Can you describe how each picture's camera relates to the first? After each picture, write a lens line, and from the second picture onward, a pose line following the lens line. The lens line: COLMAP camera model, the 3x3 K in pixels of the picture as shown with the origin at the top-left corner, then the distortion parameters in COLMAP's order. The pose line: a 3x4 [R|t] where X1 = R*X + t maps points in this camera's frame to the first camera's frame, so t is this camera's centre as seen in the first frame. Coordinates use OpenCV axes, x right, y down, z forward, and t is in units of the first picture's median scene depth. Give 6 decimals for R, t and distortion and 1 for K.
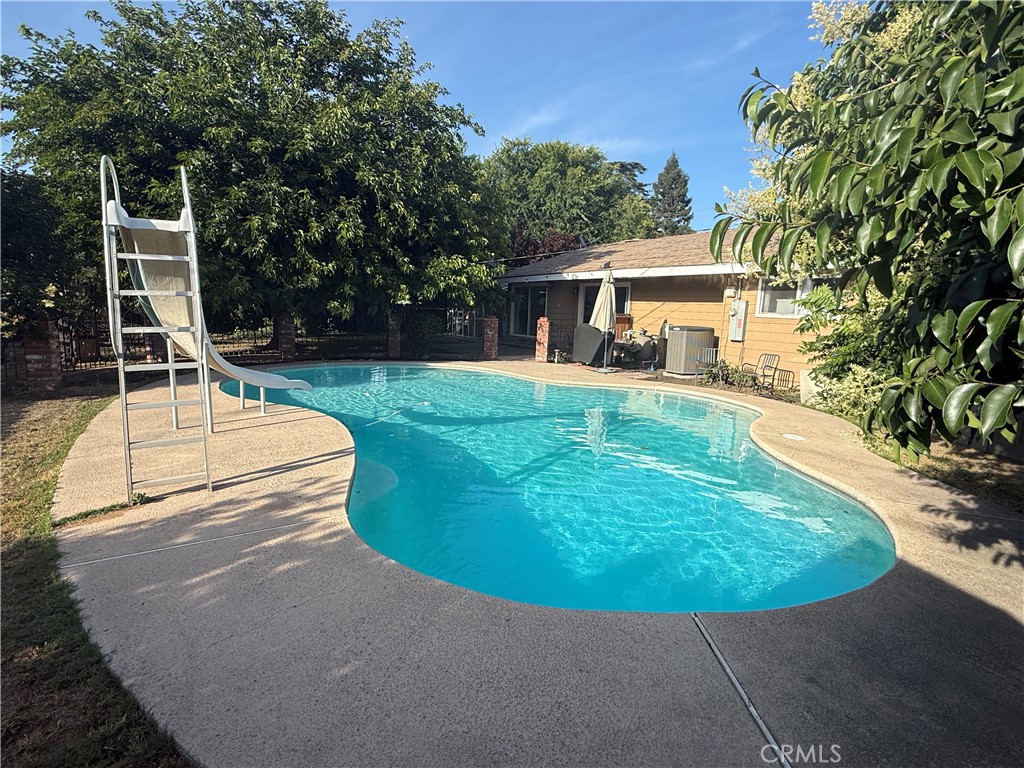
lens RADIAL K [[508.3, 0, 513.0], [0, 508.3, 383.0], [0, 0, 1]] dist [0.003563, 0.001563]
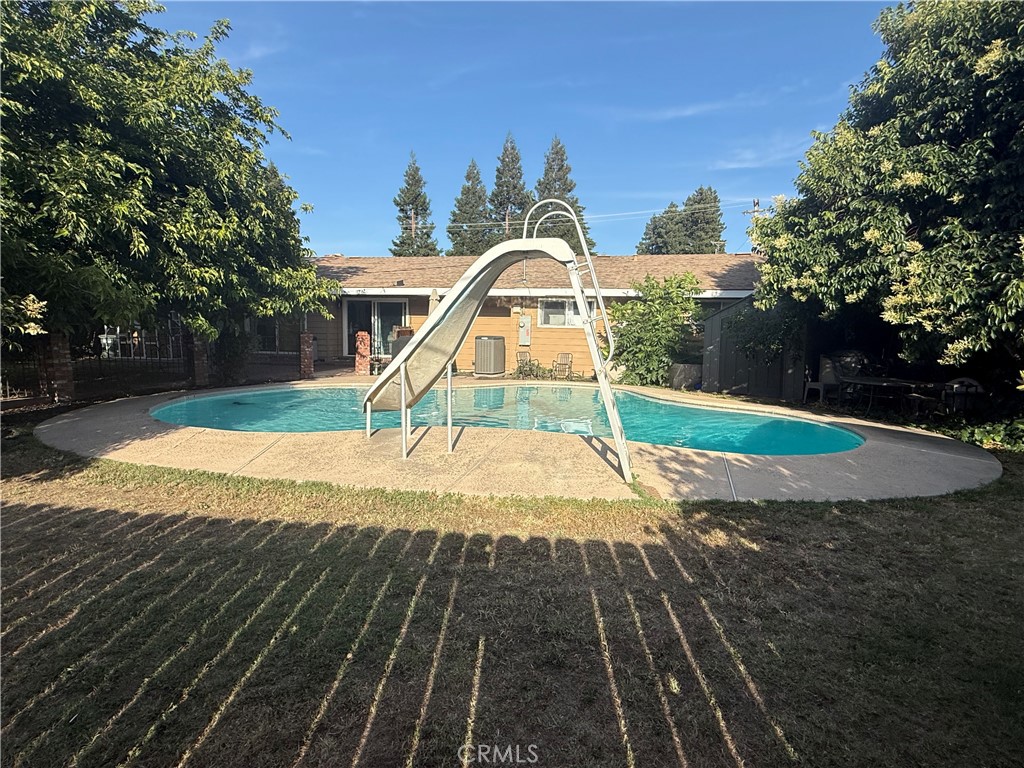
lens RADIAL K [[508.3, 0, 514.4], [0, 508.3, 384.9], [0, 0, 1]] dist [0.003563, 0.001563]
pose [[0.679749, -0.101466, 0.726393, -0.556121], [0.113644, 0.992994, 0.032360, -0.025119], [-0.724587, 0.060553, 0.686518, 0.096520]]
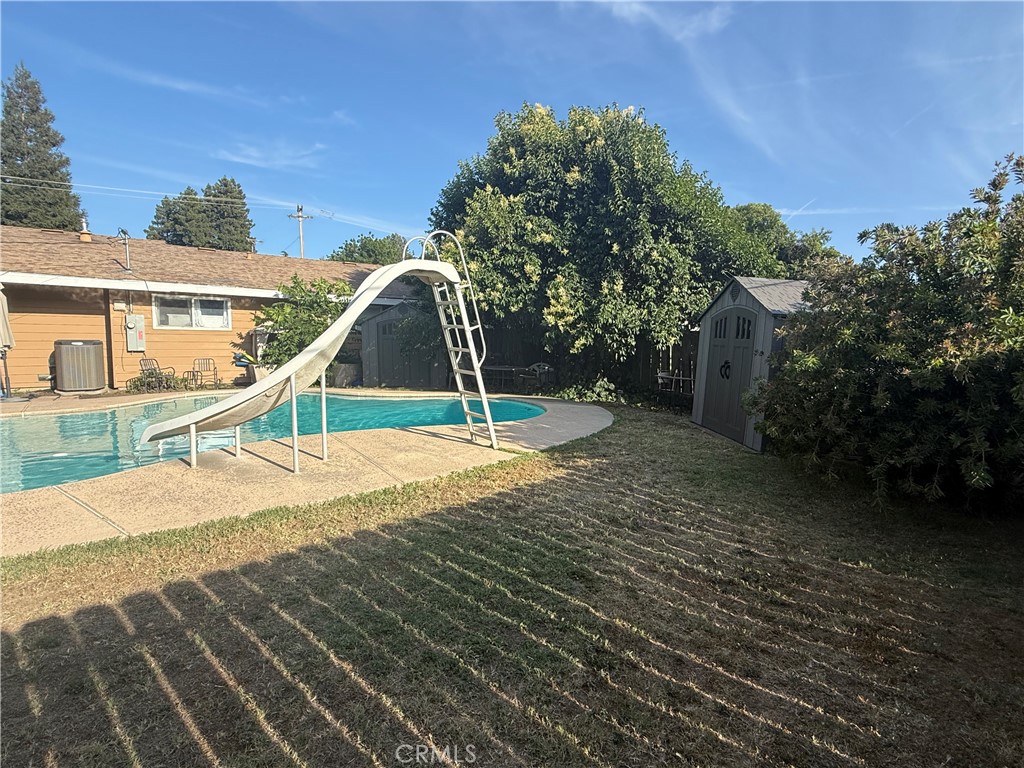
lens RADIAL K [[508.3, 0, 513.3], [0, 508.3, 384.7], [0, 0, 1]] dist [0.003563, 0.001563]
pose [[-0.131374, -0.128863, 0.982922, -0.725207], [0.131321, 0.980515, 0.146100, -0.065087], [-0.982596, 0.148272, -0.111892, 0.332810]]
